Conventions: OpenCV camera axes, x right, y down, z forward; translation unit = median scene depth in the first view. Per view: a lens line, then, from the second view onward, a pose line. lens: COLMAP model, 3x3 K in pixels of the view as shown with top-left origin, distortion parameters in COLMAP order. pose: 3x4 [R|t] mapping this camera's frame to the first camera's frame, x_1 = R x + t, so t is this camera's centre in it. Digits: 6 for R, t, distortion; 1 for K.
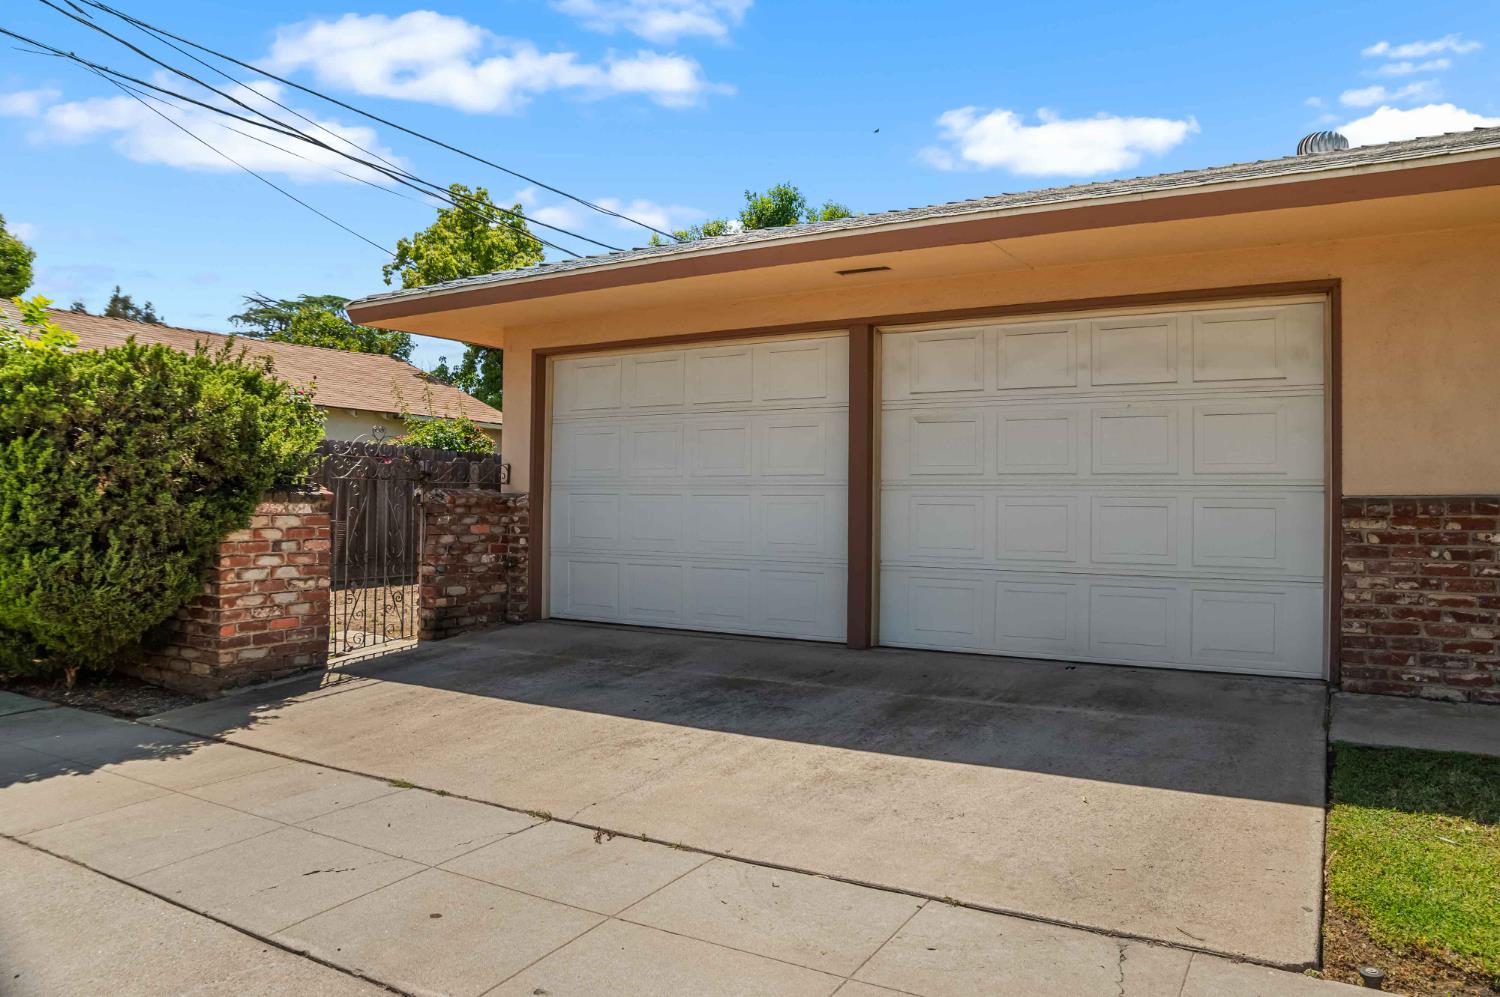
lens RADIAL K [[1007.8, 0, 774.1], [0, 1007.8, 502.9], [0, 0, 1]] dist [-0.118997, 0.078412]
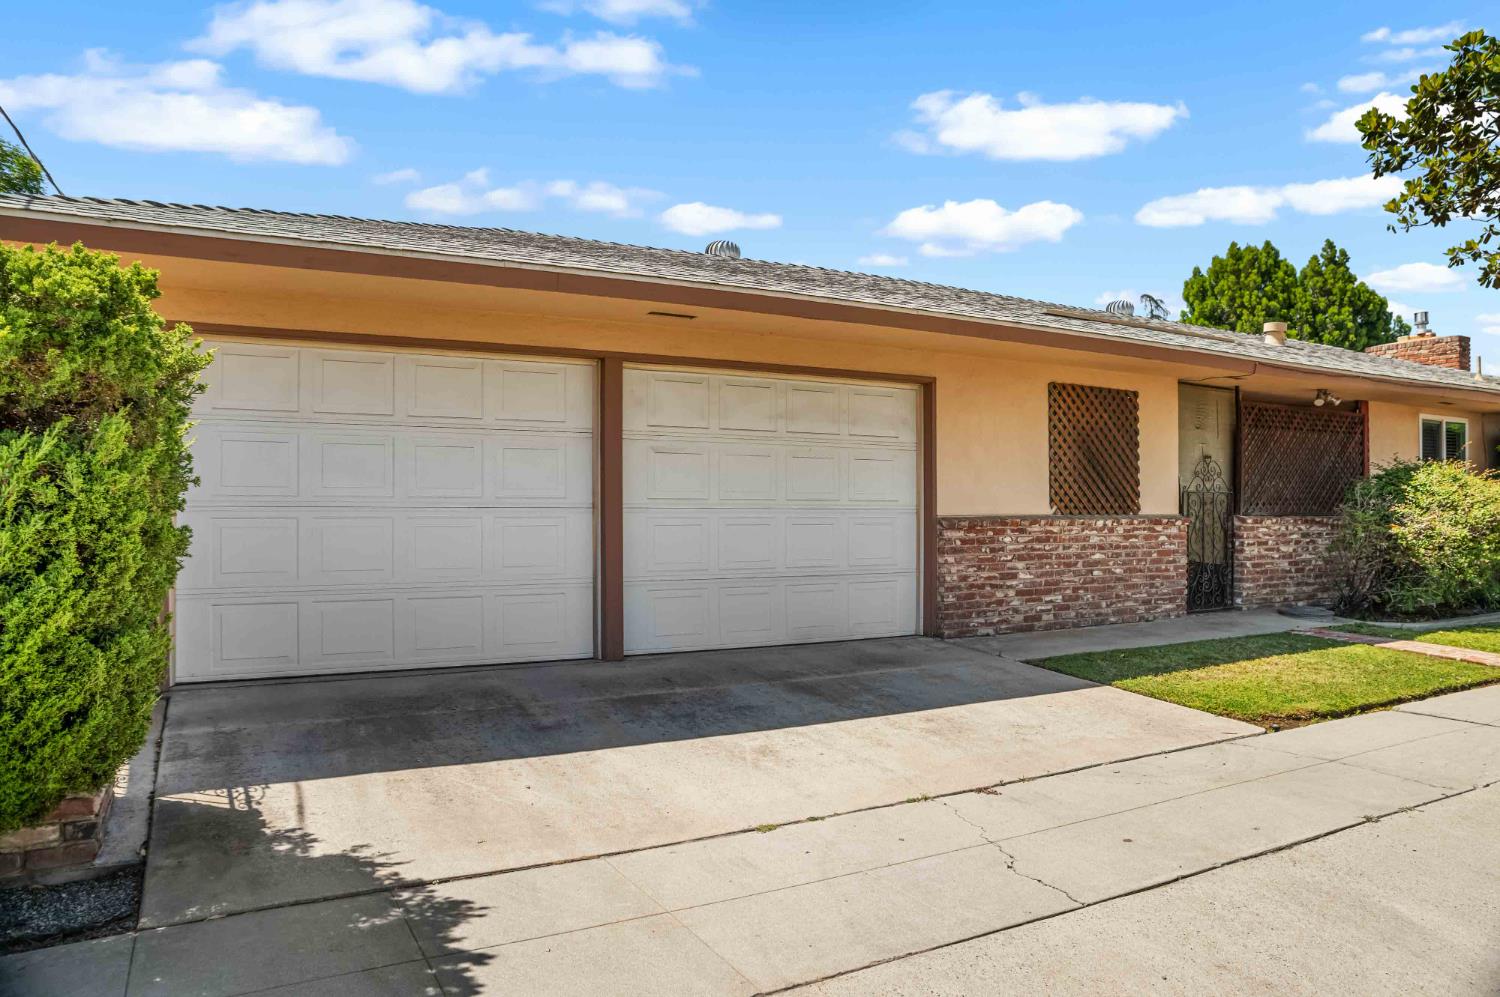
lens RADIAL K [[1007.8, 0, 785.9], [0, 1007.8, 488.8], [0, 0, 1]] dist [-0.118997, 0.078412]
pose [[0.505402, 0.016016, 0.862735, -0.900513], [0.007664, 0.999705, -0.023048, -0.014466], [-0.862850, 0.018260, 0.505130, 0.370556]]
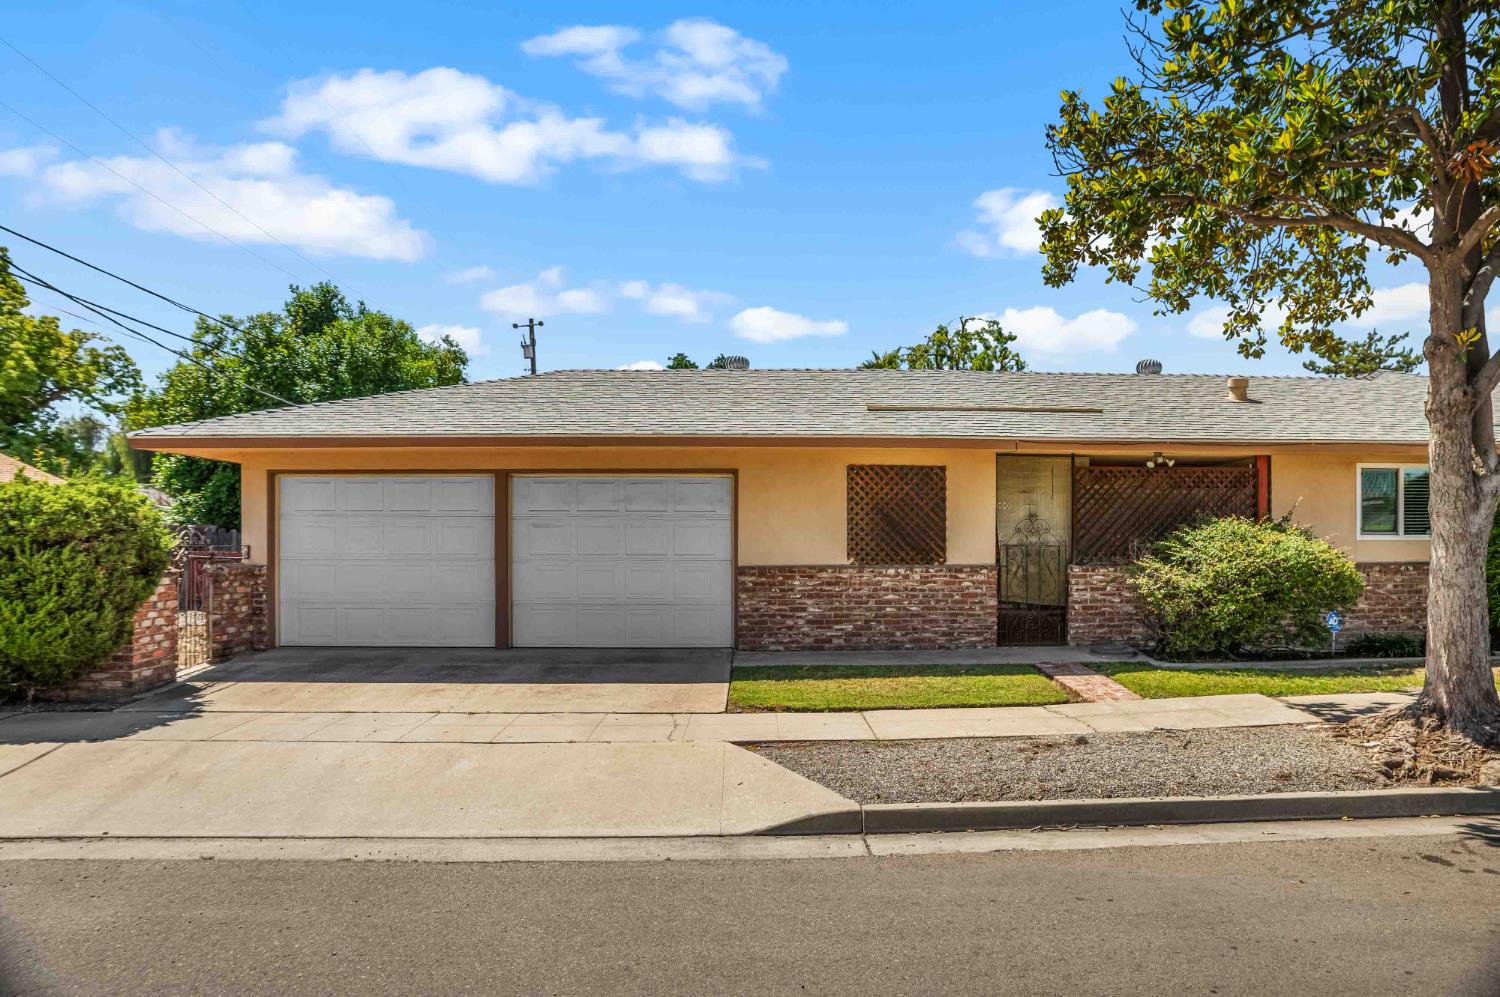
lens RADIAL K [[1007.8, 0, 820.2], [0, 1007.8, 505.3], [0, 0, 1]] dist [-0.118997, 0.078412]
pose [[0.832767, 0.012881, 0.553473, -0.532072], [0.006951, 0.999407, -0.033717, -0.063421], [-0.553579, 0.031925, 0.832184, -1.012827]]
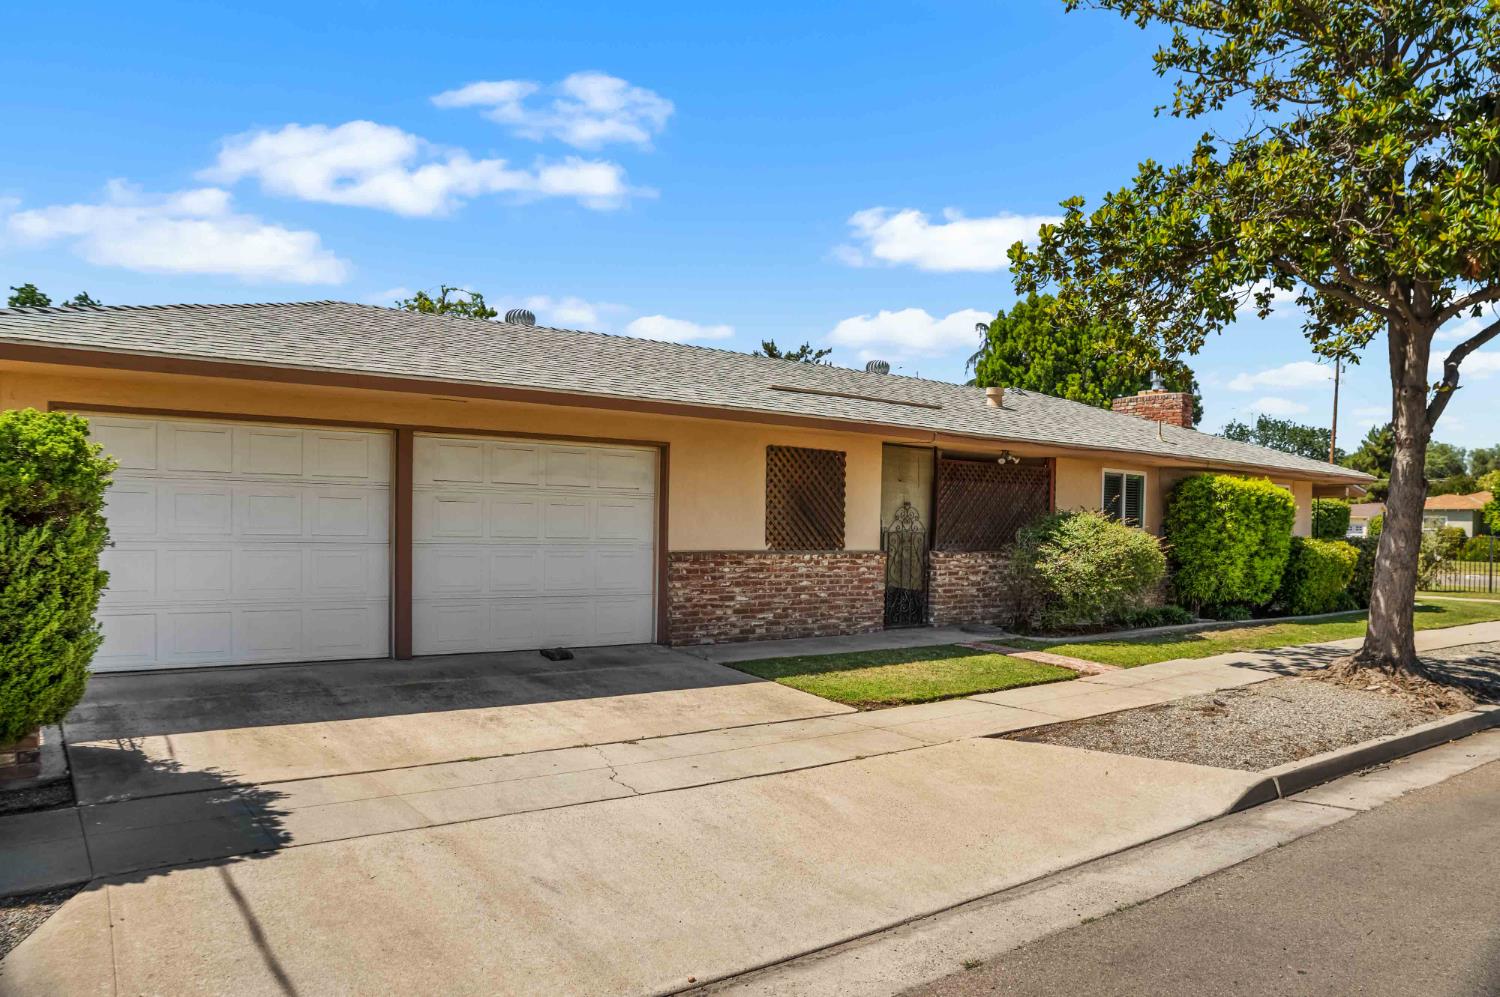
lens RADIAL K [[1007.8, 0, 758.2], [0, 1007.8, 534.3], [0, 0, 1]] dist [-0.118997, 0.078412]
pose [[0.397421, -0.004501, 0.917625, -1.201905], [-0.009786, 0.999910, 0.009143, -0.059034], [-0.917584, -0.012614, 0.397342, -0.000607]]
